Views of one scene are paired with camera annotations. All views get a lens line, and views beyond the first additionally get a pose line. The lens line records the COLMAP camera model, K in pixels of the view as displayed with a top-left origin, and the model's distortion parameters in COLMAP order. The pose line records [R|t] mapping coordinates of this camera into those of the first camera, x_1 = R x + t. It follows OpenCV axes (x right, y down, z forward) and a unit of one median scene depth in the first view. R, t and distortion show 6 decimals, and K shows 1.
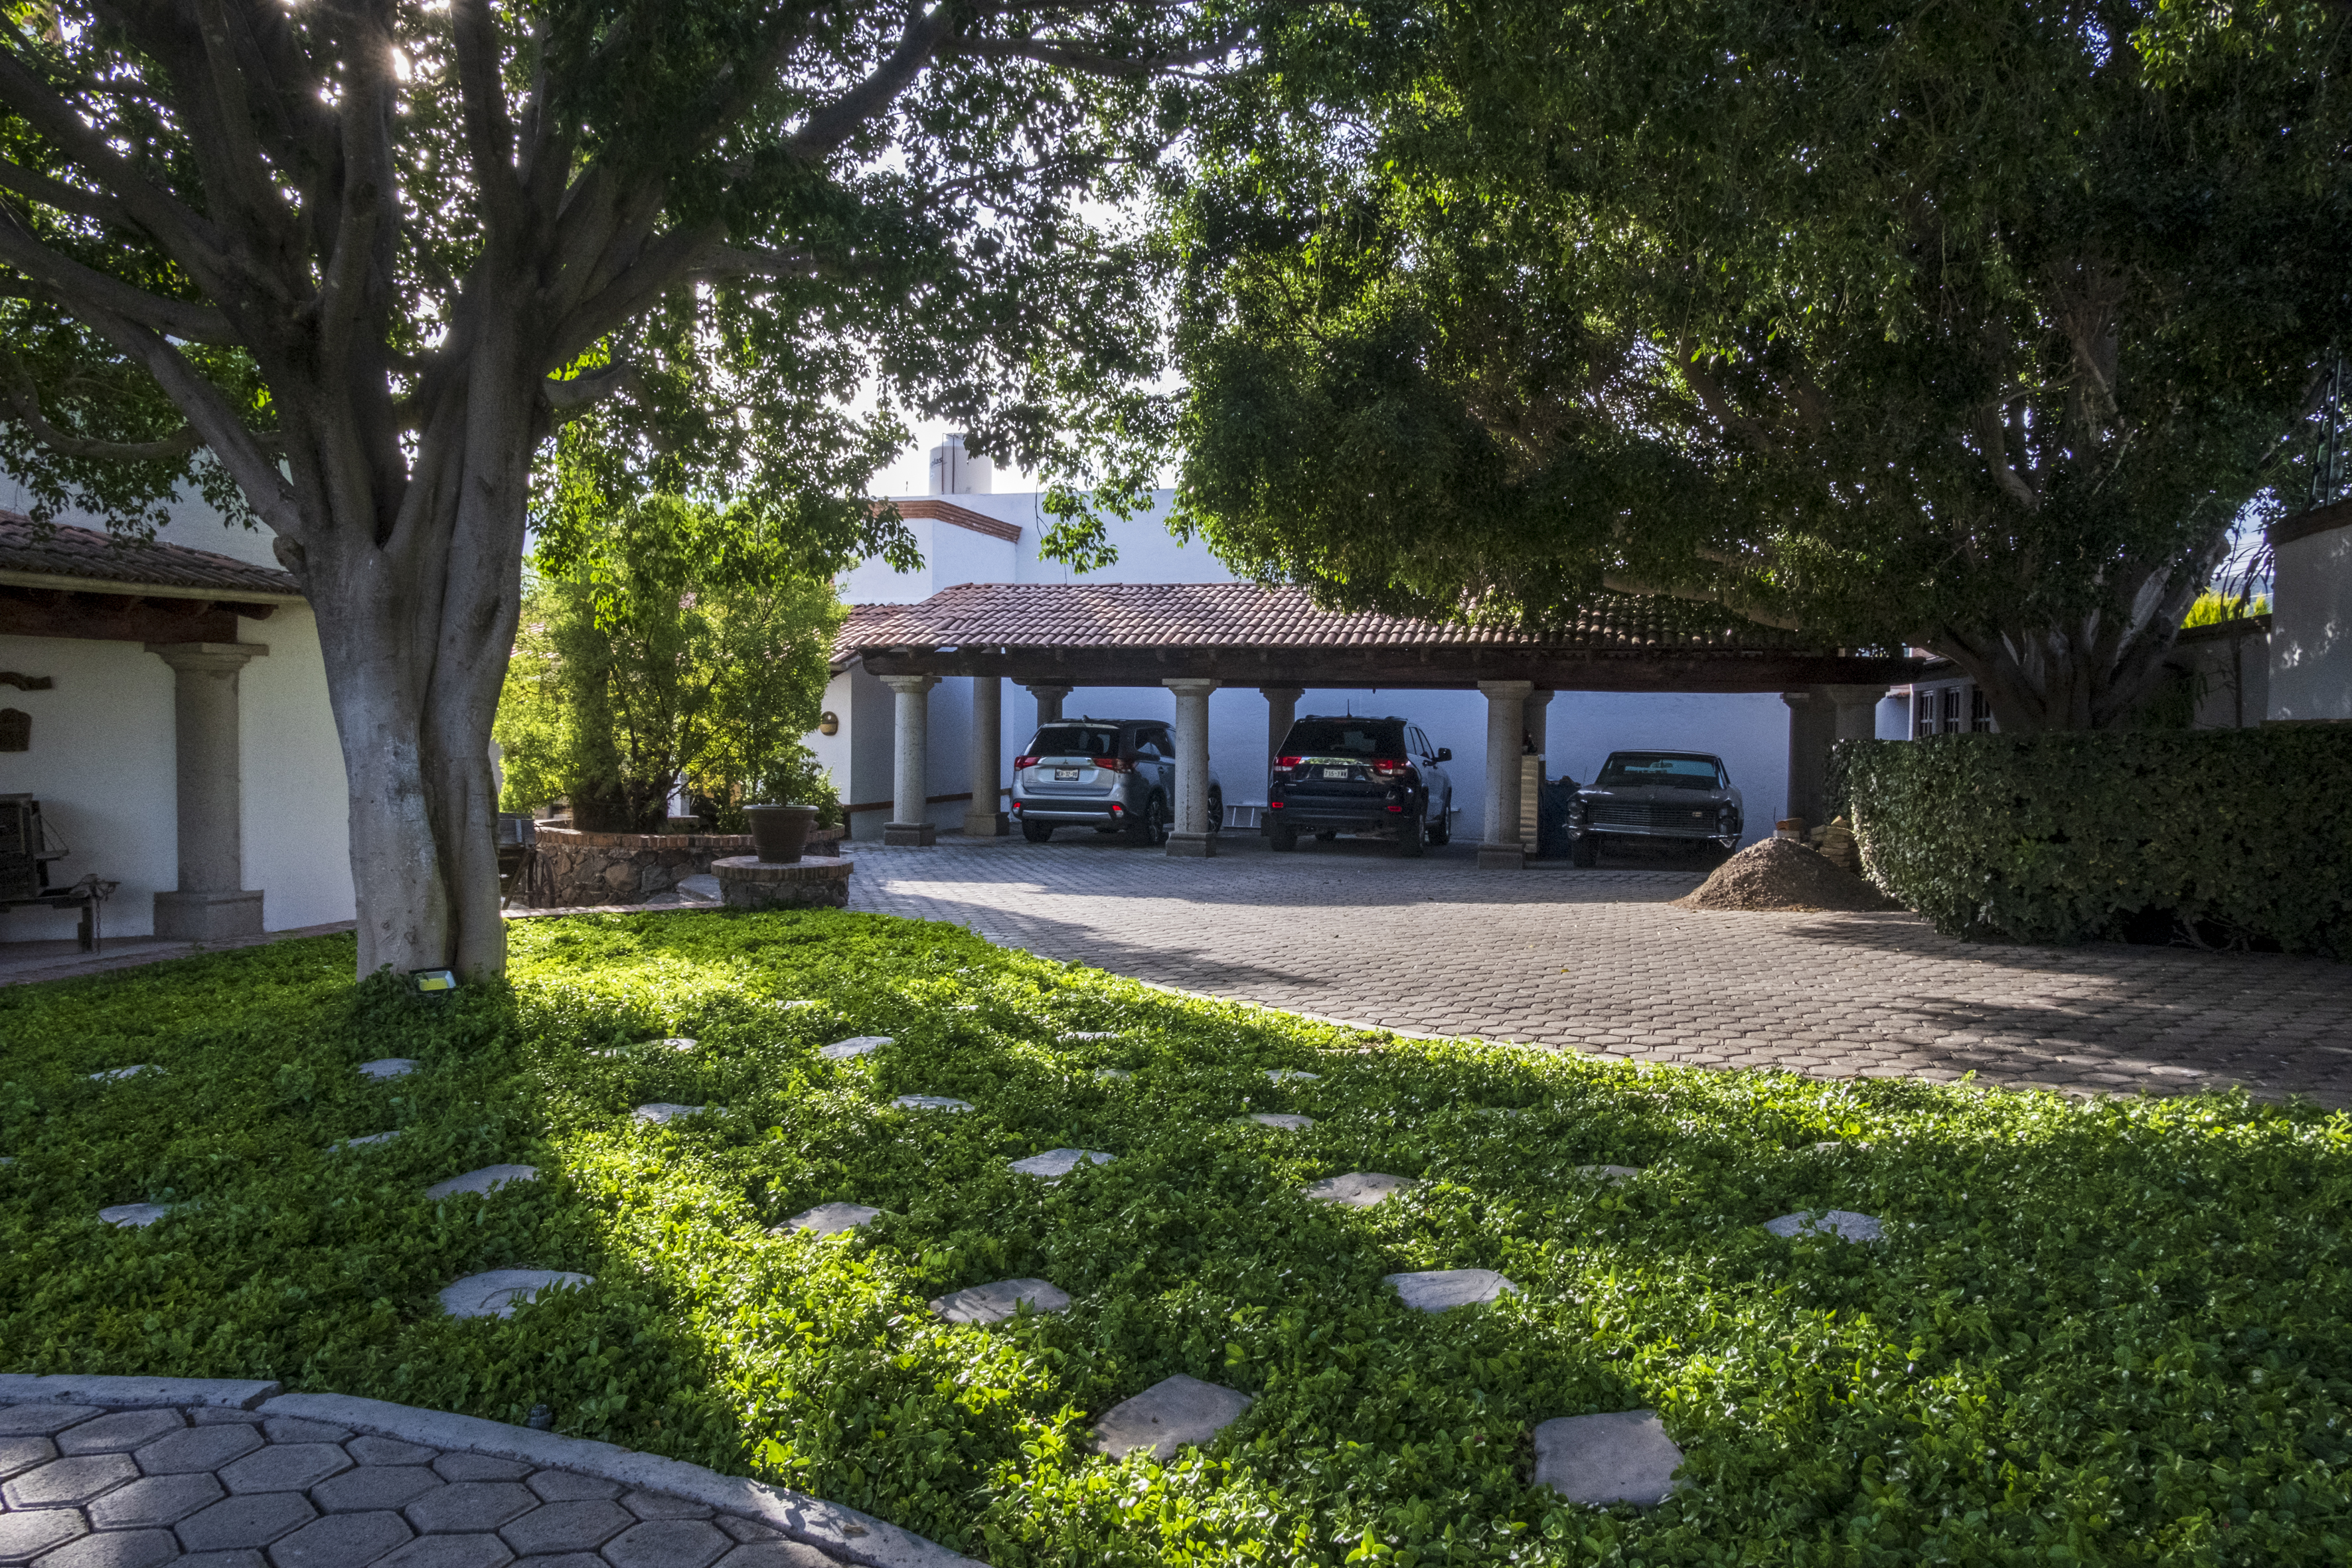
lens RADIAL K [[1579.7, 0, 1174.9], [0, 1579.7, 780.2], [0, 0, 1]] dist [-0.004985, 0.010182]
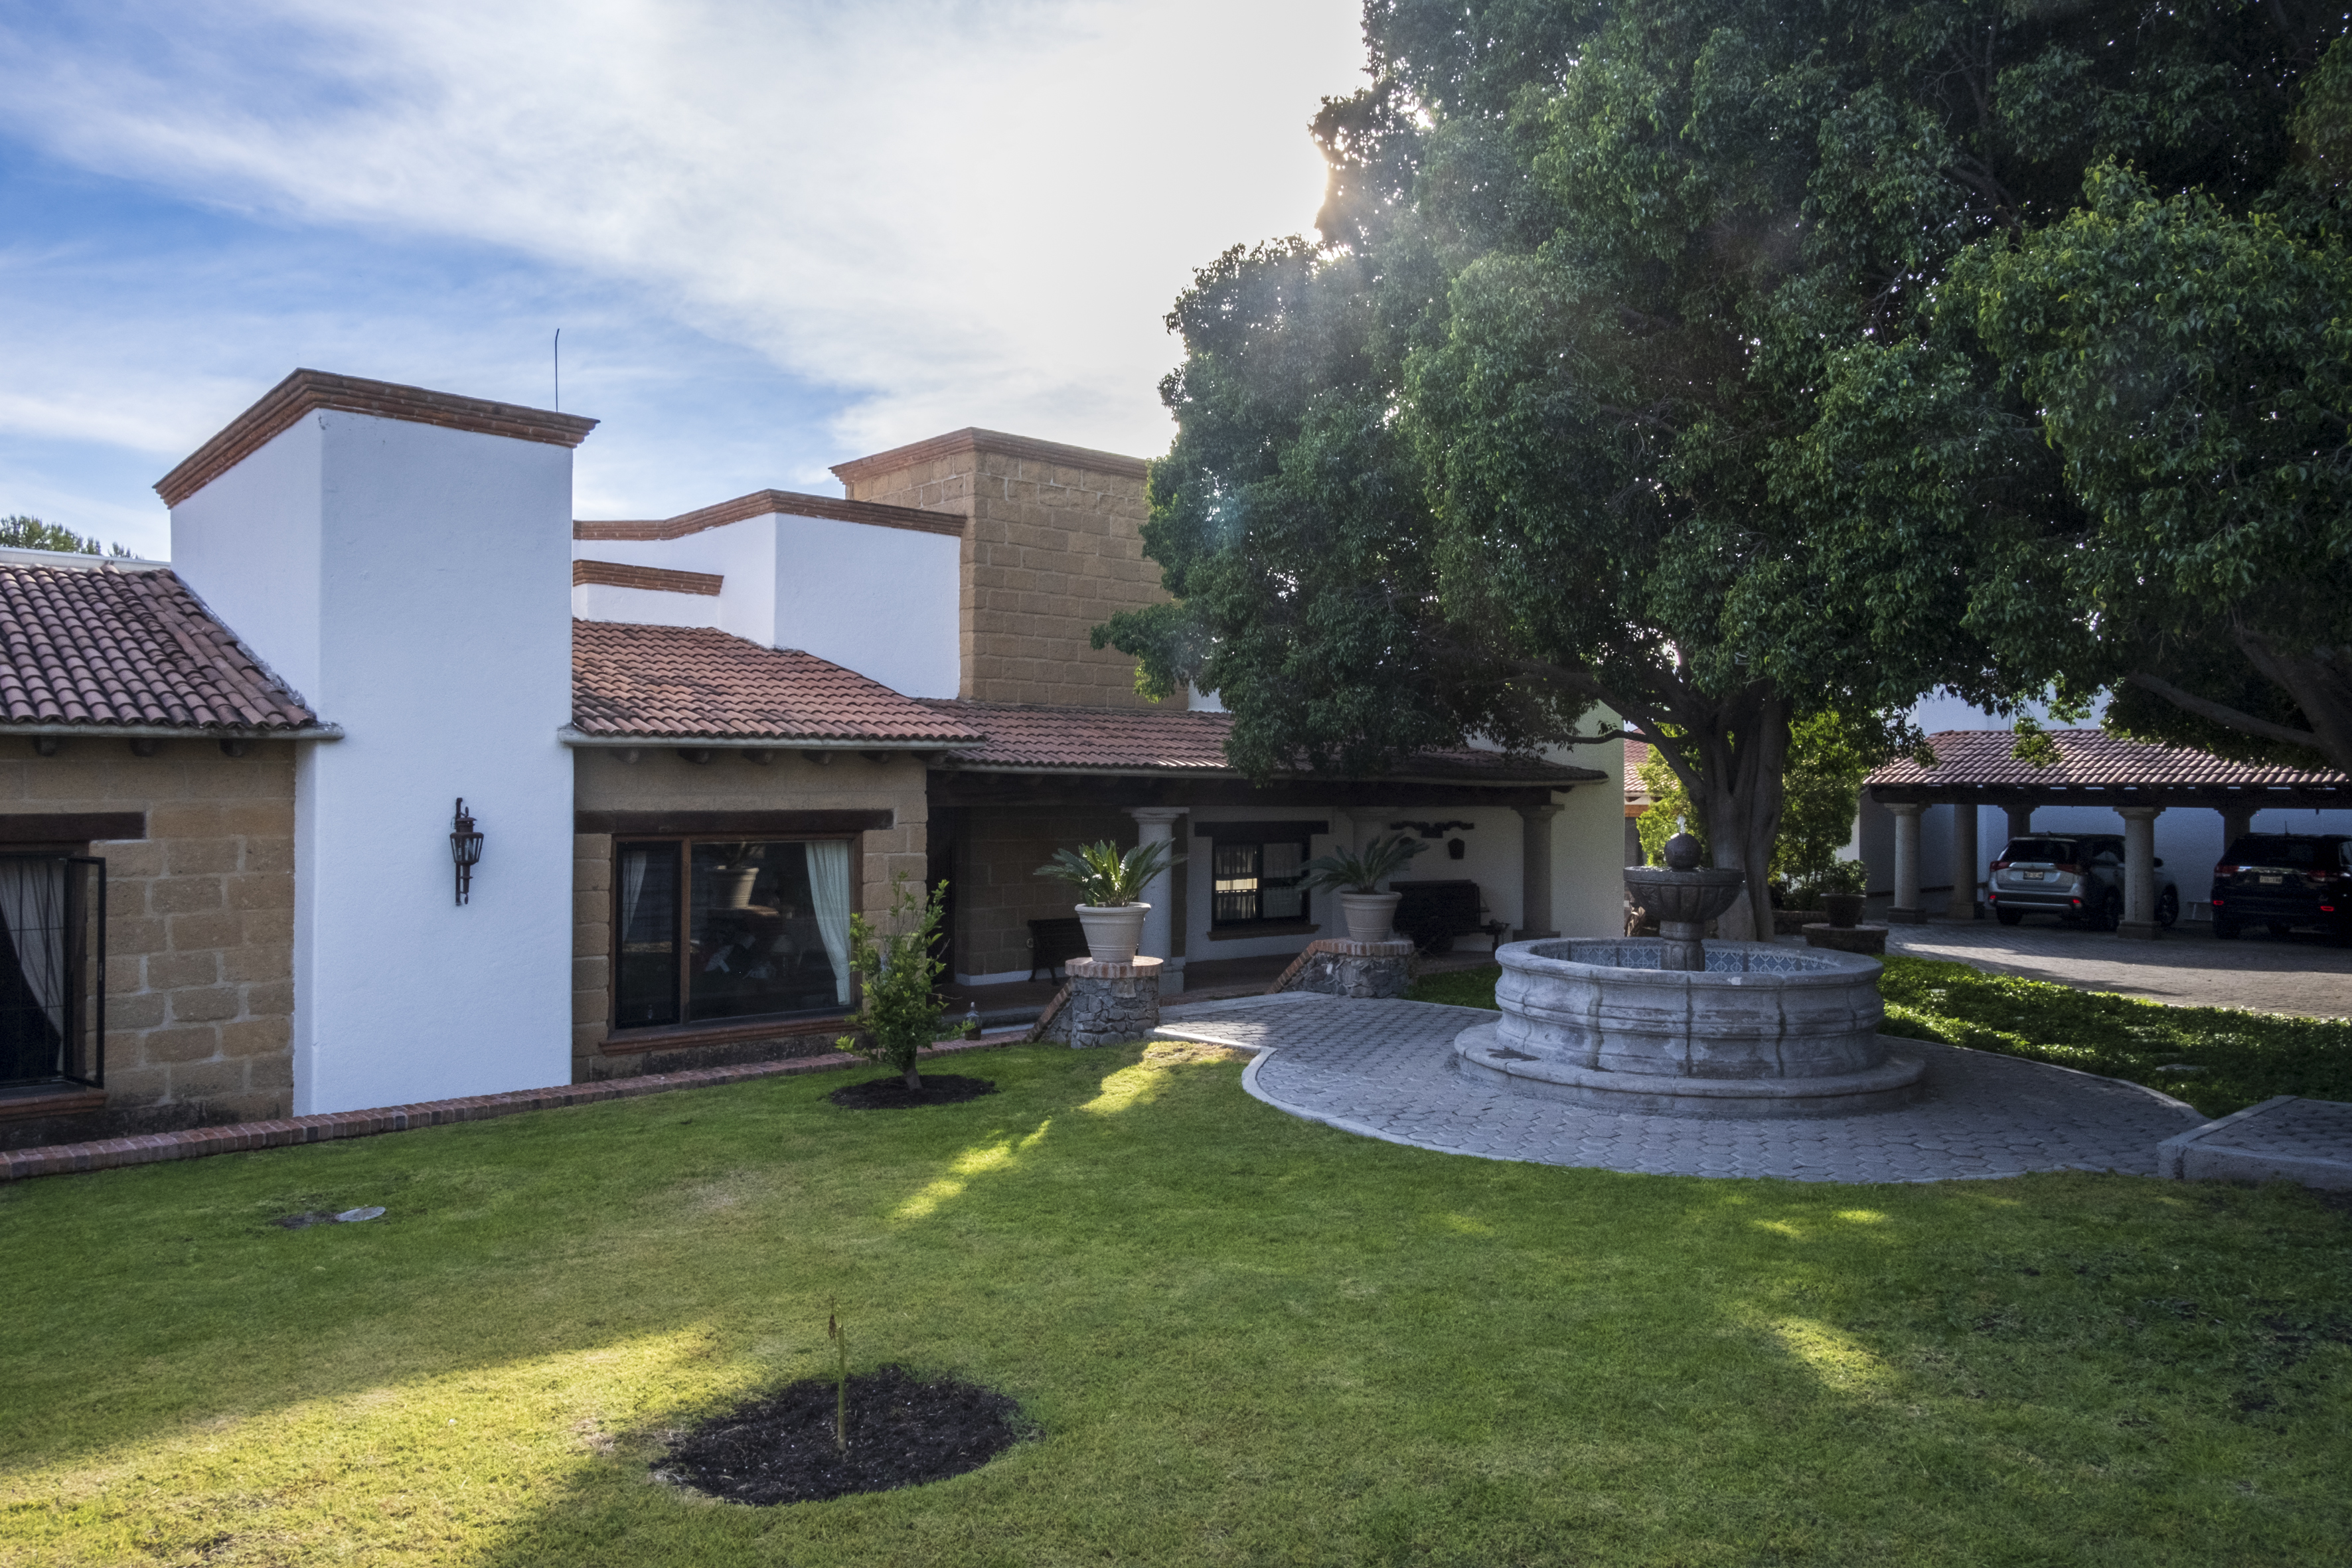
lens RADIAL K [[1579.7, 0, 1162.3], [0, 1579.7, 771.1], [0, 0, 1]] dist [-0.004985, 0.010182]
pose [[0.839492, -0.014560, -0.543176, 0.042322], [-0.015523, 0.998590, -0.050759, -0.012637], [0.543150, 0.051043, 0.838083, -0.559640]]
